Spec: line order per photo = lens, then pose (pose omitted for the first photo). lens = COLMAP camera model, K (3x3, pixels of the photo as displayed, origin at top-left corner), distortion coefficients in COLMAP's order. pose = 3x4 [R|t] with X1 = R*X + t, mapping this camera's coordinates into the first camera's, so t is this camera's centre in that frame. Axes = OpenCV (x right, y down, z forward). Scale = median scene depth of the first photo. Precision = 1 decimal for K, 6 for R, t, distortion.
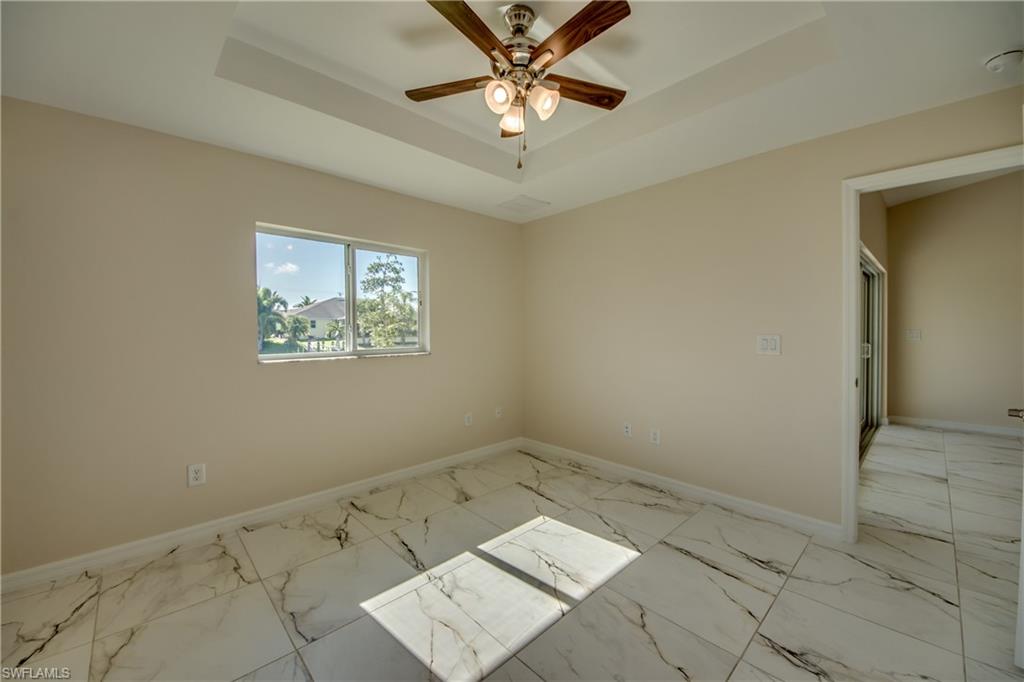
lens RADIAL K [[396.4, 0, 510.3], [0, 396.4, 333.5], [0, 0, 1]] dist [0.019279, -0.013316]
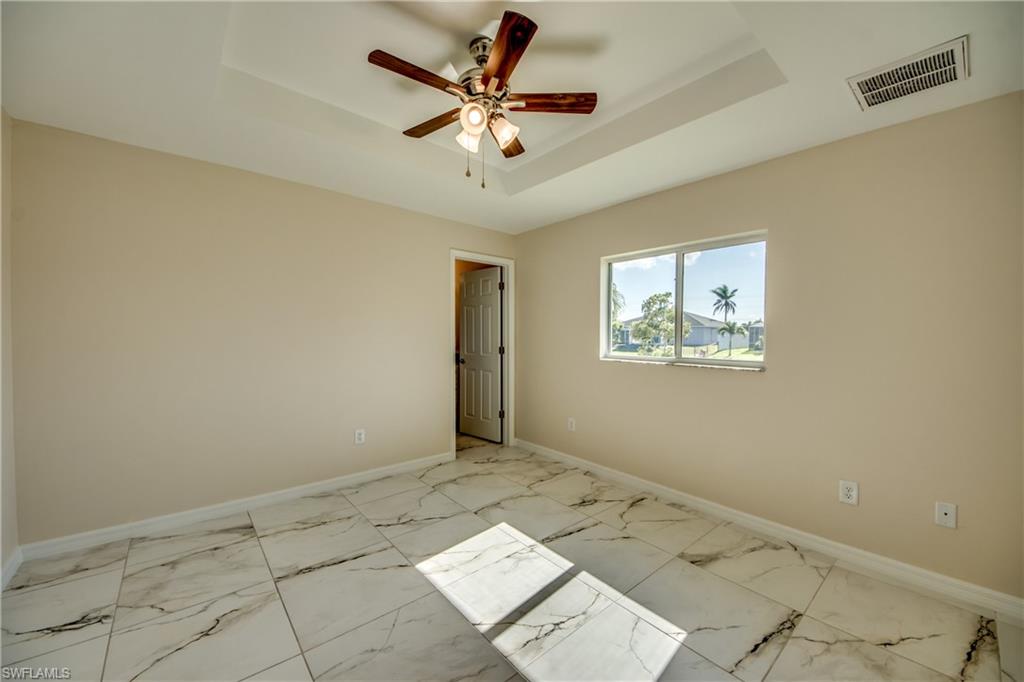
lens RADIAL K [[396.4, 0, 512.2], [0, 396.4, 326.6], [0, 0, 1]] dist [0.019279, -0.013316]
pose [[-0.050661, -0.006791, -0.998693, 0.862517], [-0.028567, 0.999578, -0.005348, -0.024587], [0.998307, 0.028259, -0.050833, 0.865484]]
